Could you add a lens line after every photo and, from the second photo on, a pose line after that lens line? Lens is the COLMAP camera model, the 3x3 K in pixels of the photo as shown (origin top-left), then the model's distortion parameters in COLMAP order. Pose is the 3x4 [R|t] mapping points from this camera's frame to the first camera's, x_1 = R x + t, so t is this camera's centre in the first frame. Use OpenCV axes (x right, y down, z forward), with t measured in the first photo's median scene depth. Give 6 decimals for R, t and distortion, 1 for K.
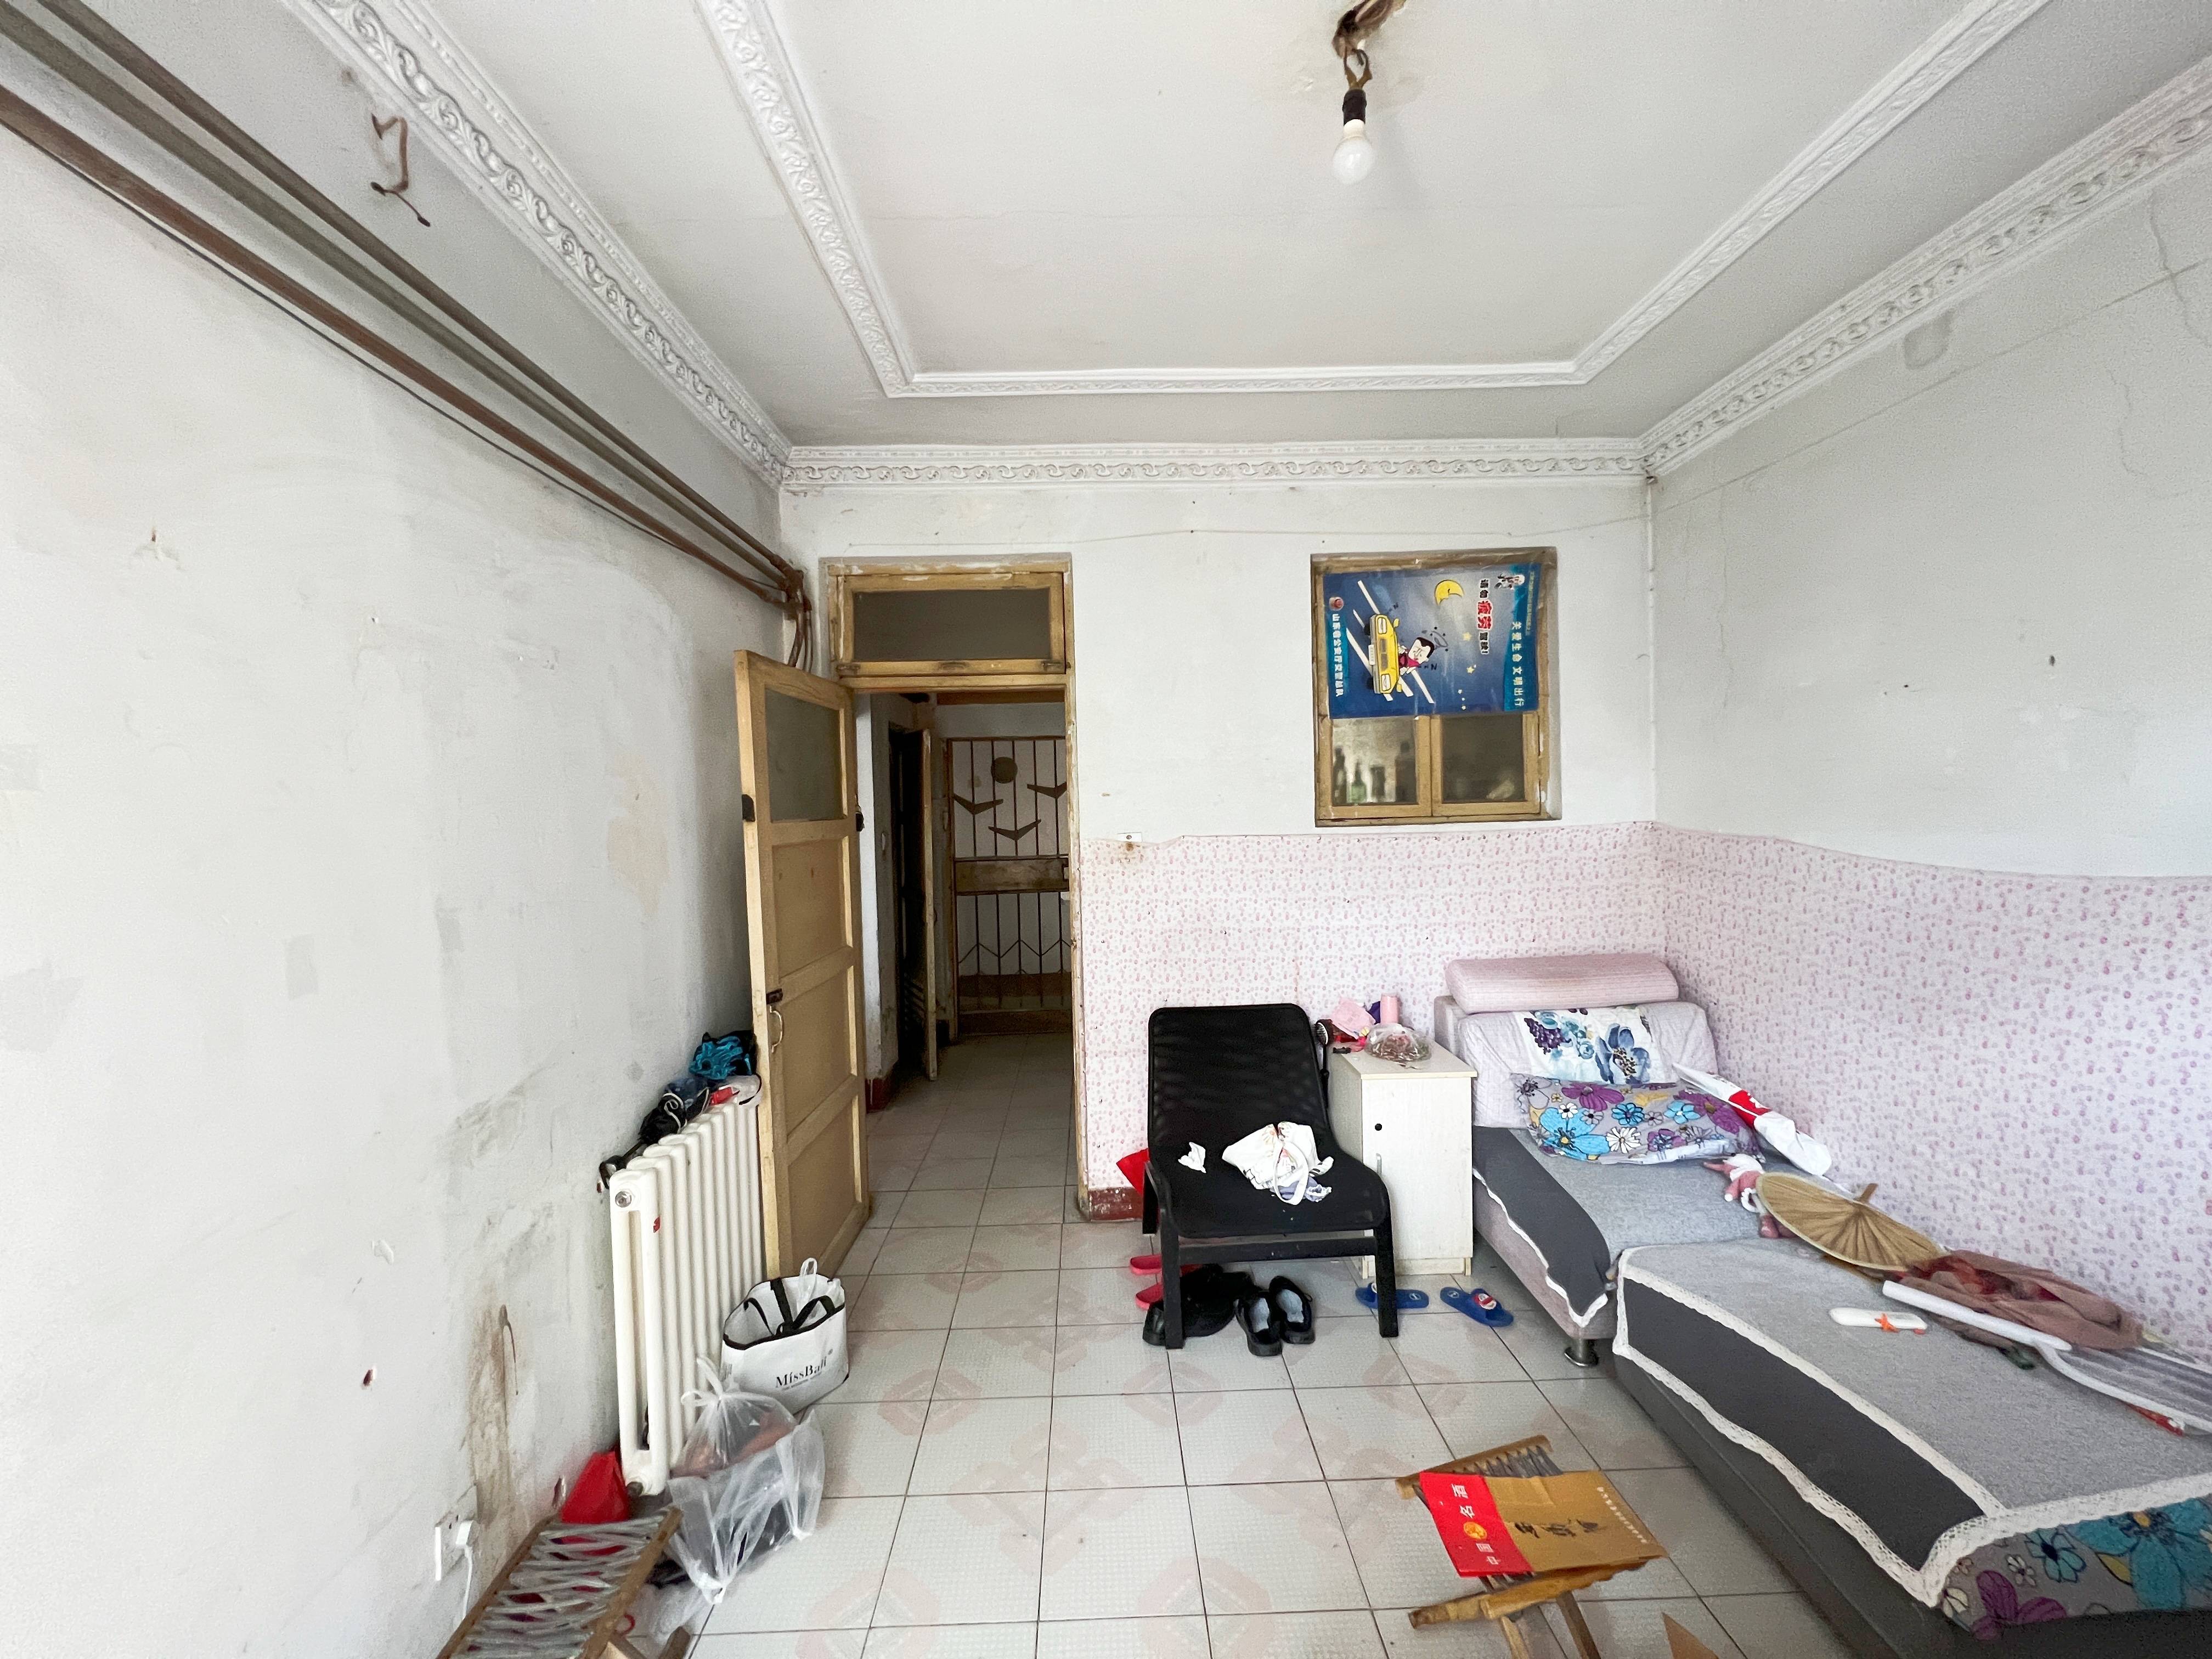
lens RADIAL K [[888.0, 0, 1102.1], [0, 888.0, 825.1], [0, 0, 1]] dist [-0.001966, 0.001019]
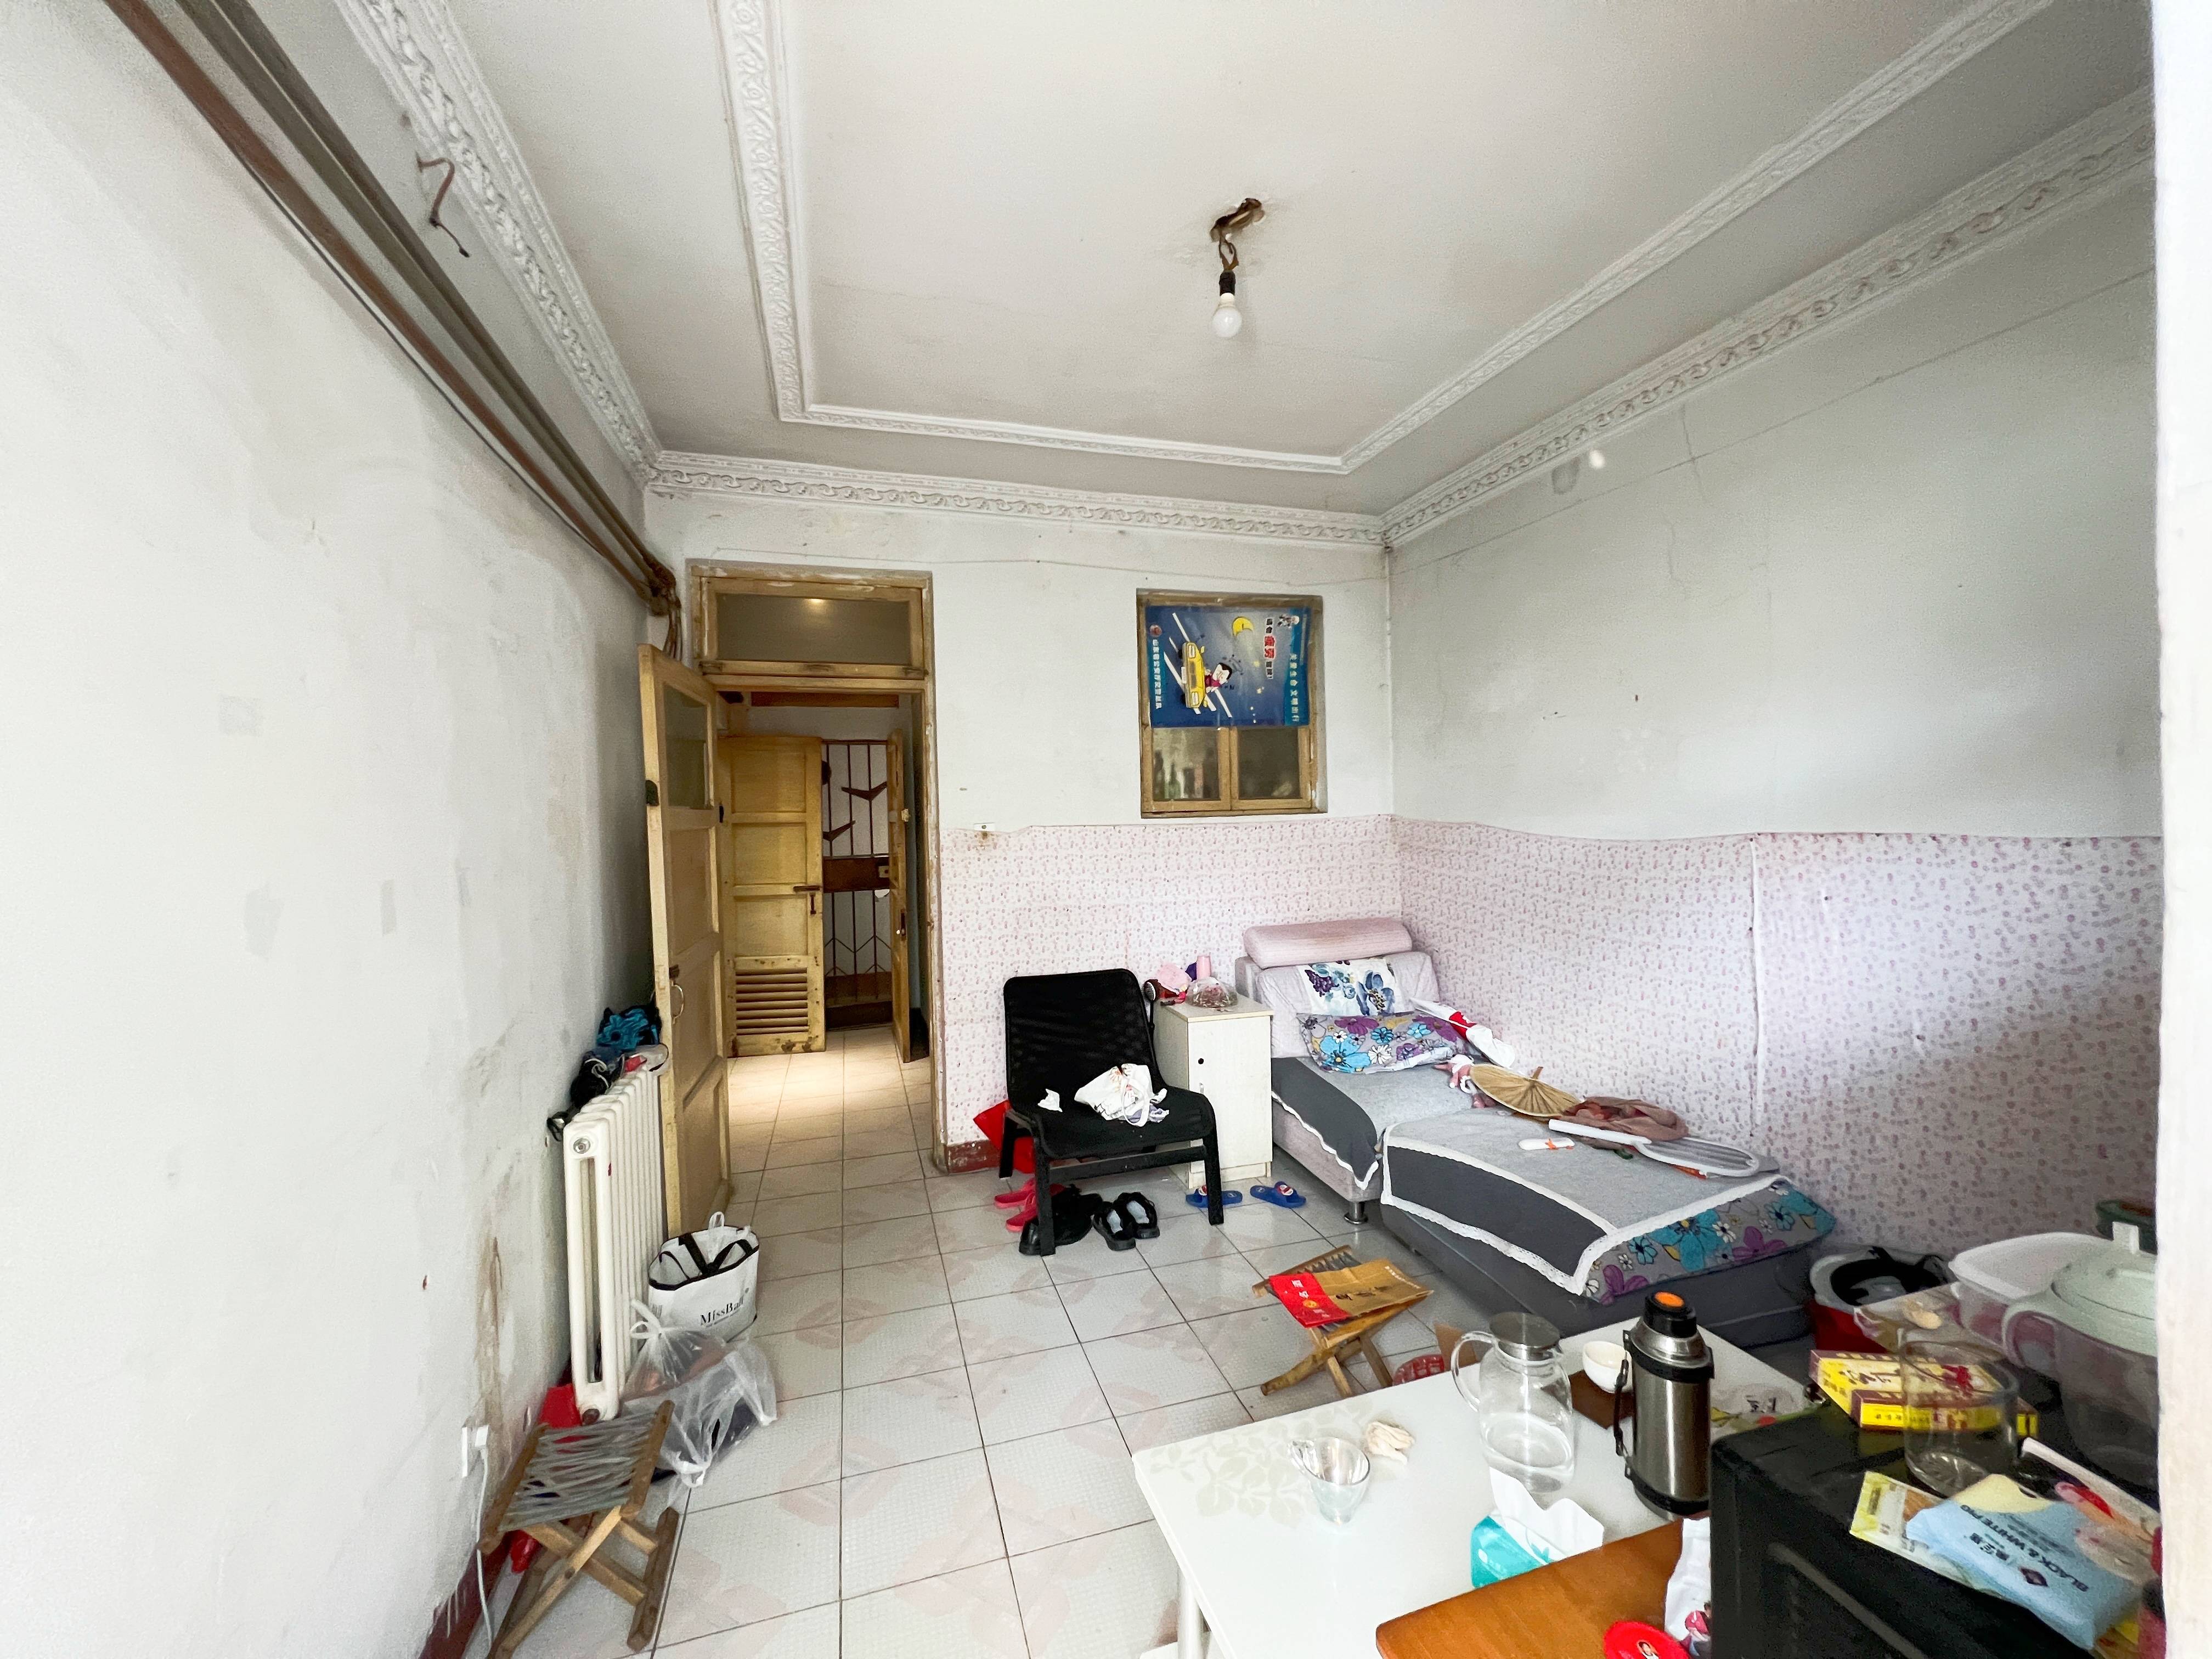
lens RADIAL K [[888.0, 0, 1103.6], [0, 888.0, 824.8], [0, 0, 1]] dist [-0.001966, 0.001019]
pose [[0.963703, -0.000407, 0.266975, -0.159919], [0.004782, 0.999865, -0.015737, 0.037497], [-0.266933, 0.016442, 0.963575, -0.162432]]
